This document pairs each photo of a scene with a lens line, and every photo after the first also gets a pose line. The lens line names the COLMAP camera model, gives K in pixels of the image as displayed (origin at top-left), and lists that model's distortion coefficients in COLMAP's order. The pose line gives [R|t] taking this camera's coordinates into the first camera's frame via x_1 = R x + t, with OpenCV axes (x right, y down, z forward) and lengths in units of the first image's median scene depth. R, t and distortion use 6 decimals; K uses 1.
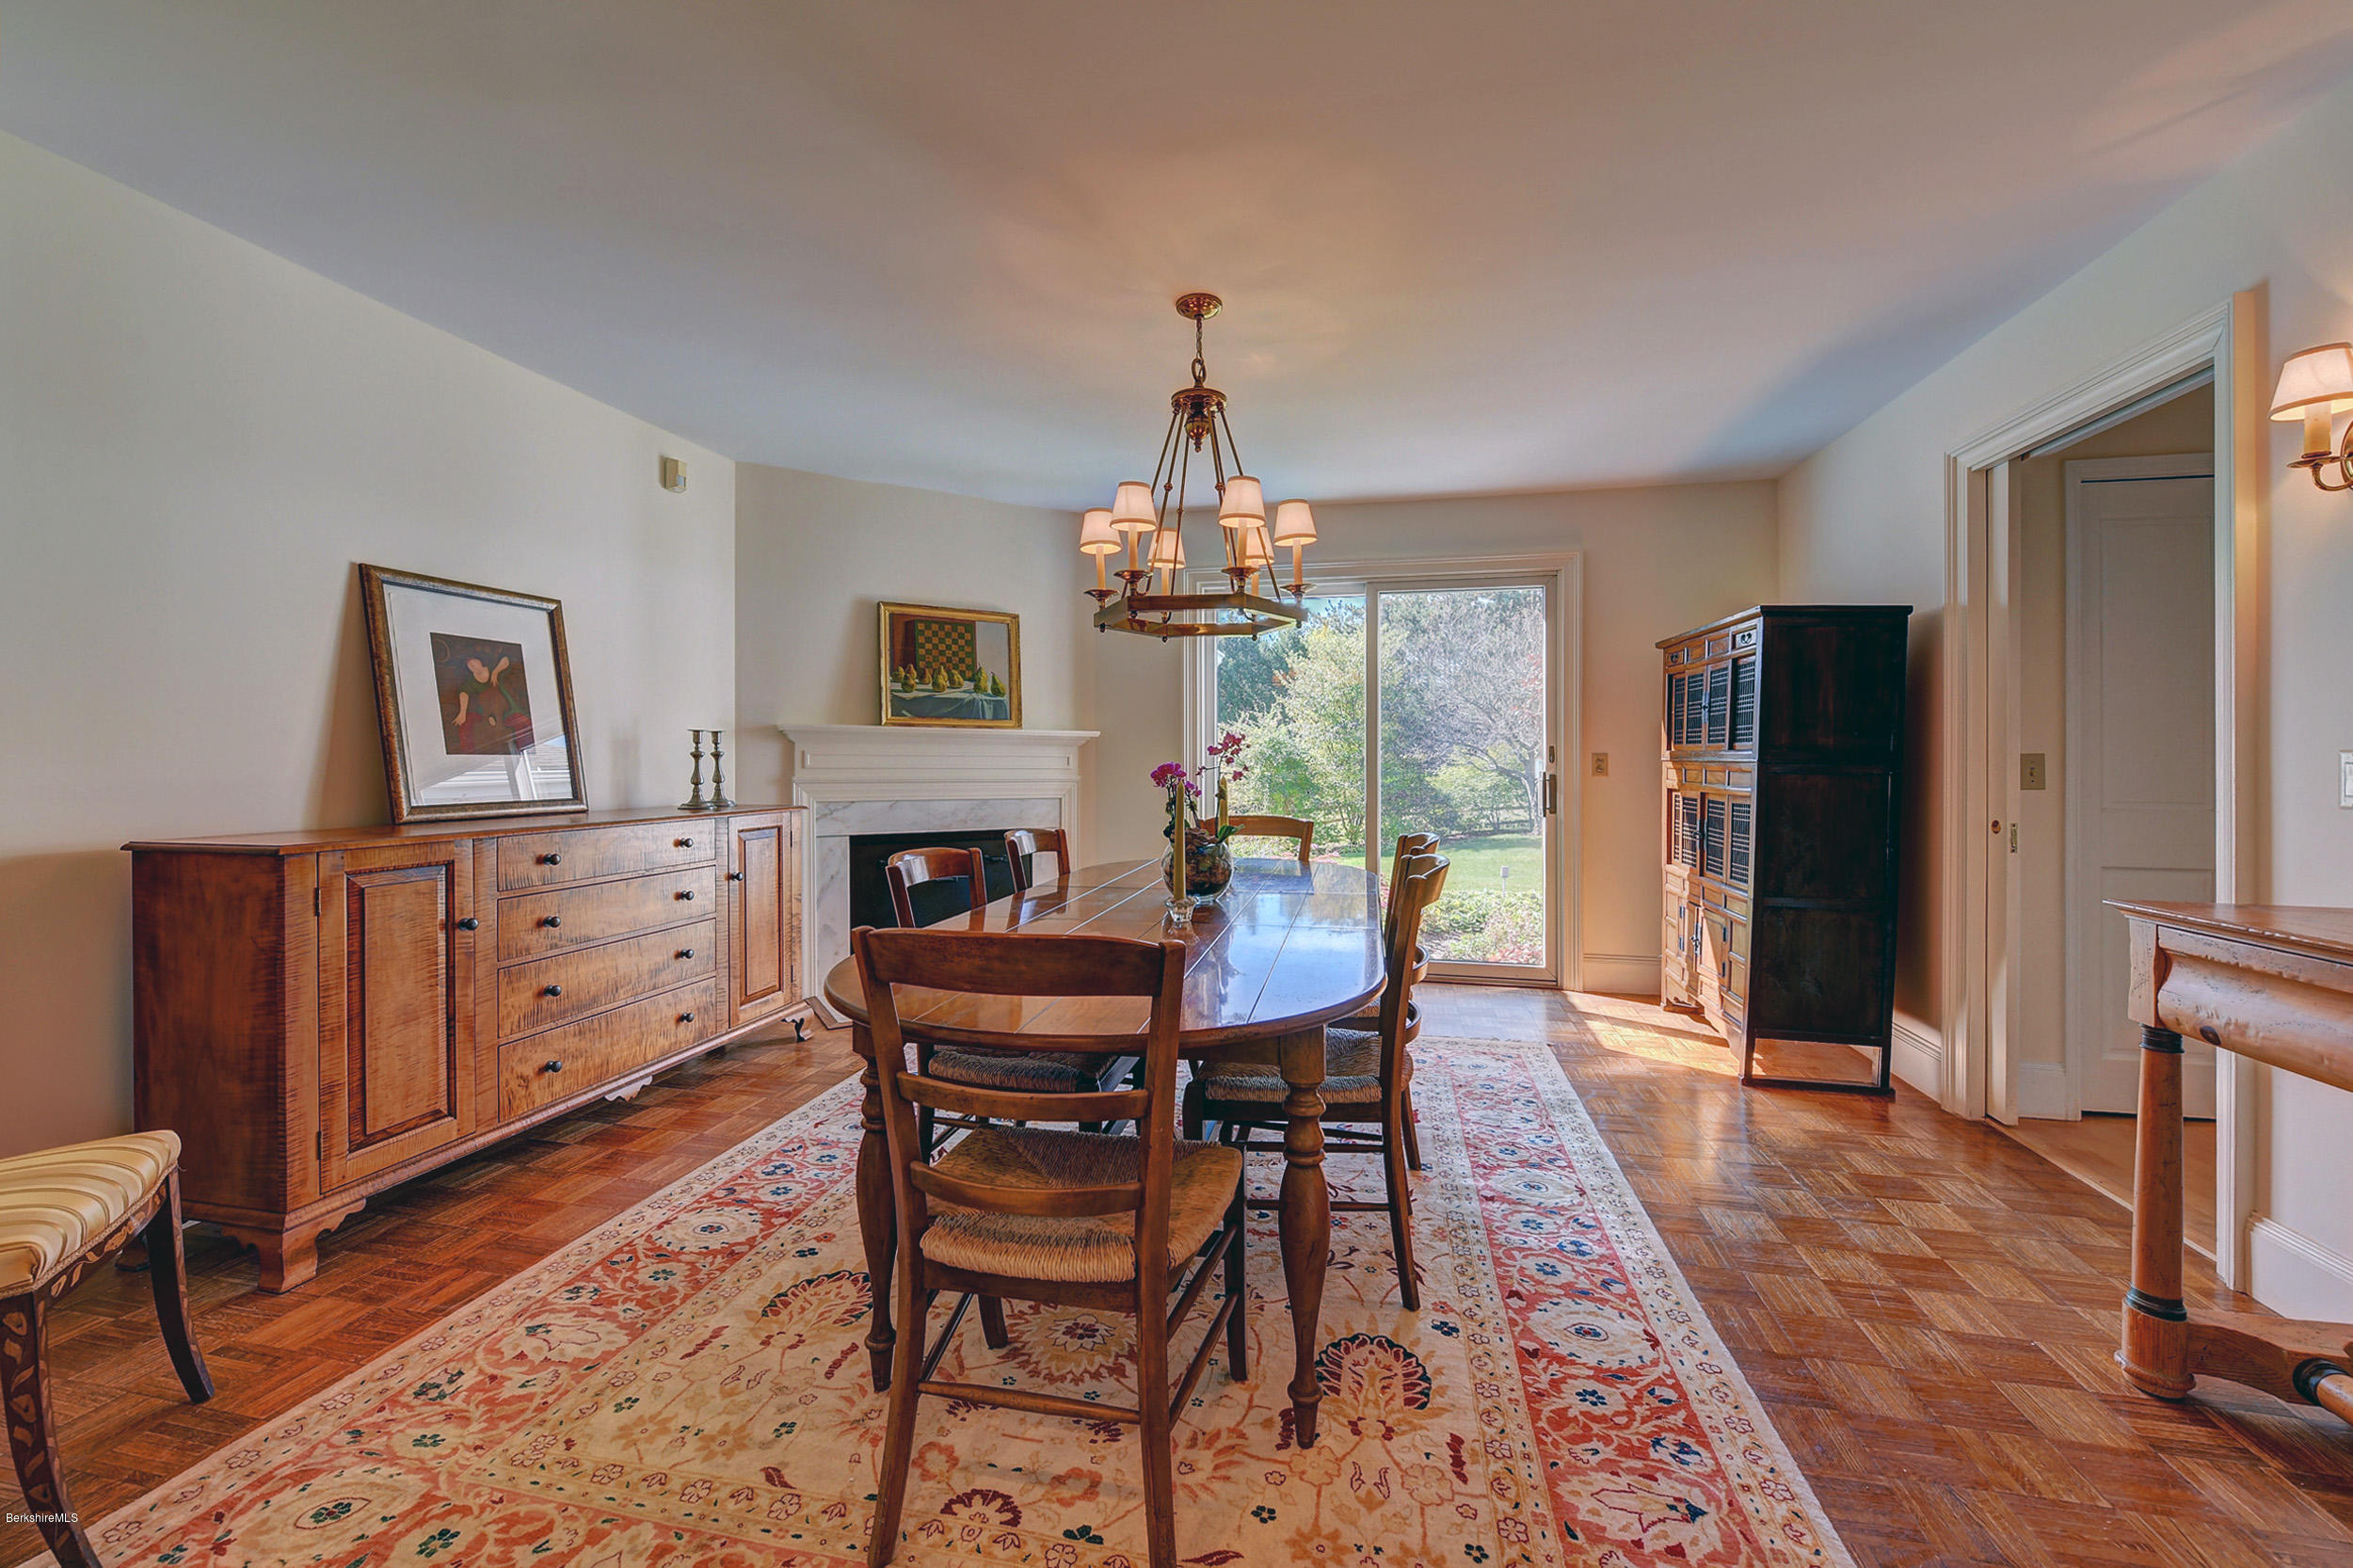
lens RADIAL K [[956.9, 0, 1192.4], [0, 956.9, 757.3], [0, 0, 1]] dist [0.001974, 0.000442]
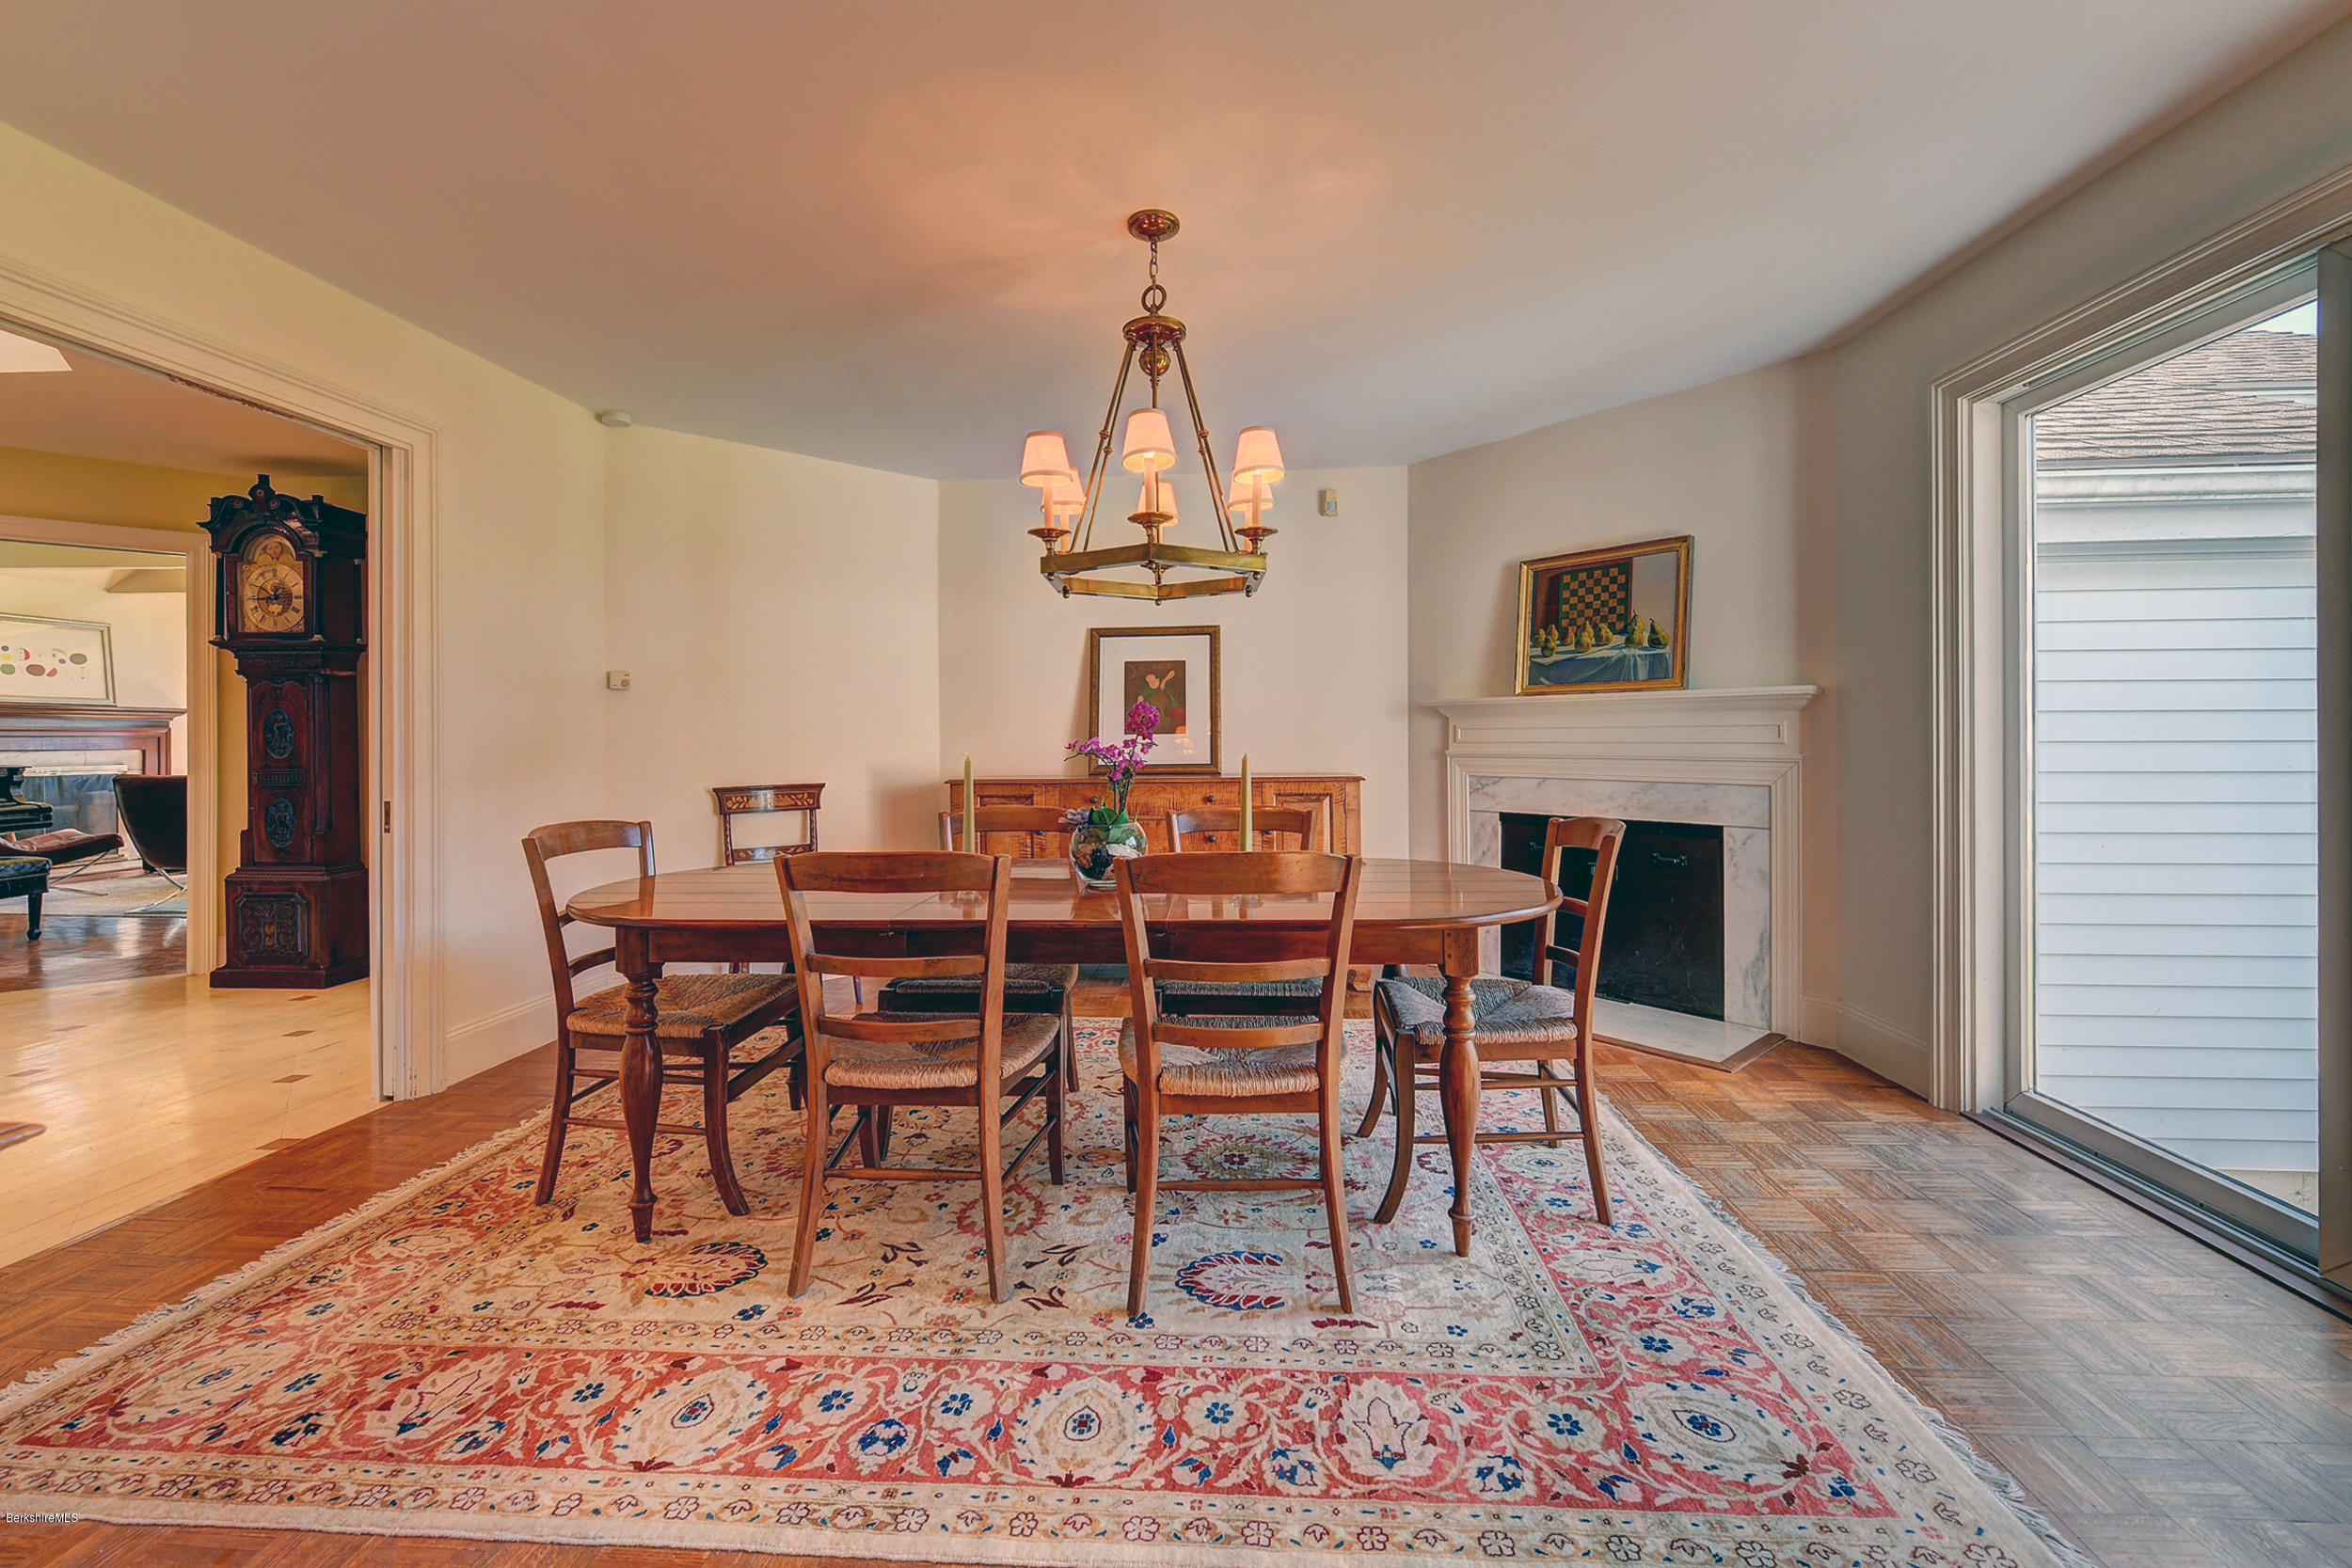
lens RADIAL K [[956.4, 0, 1191.9], [0, 956.4, 757.3], [0, 0, 1]] dist [0.001974, 0.000442]
pose [[0.133734, 0.017899, -0.990856, 0.760336], [0.015493, 0.999677, 0.020149, 0.003279], [0.990896, -0.018046, 0.133413, 0.776935]]
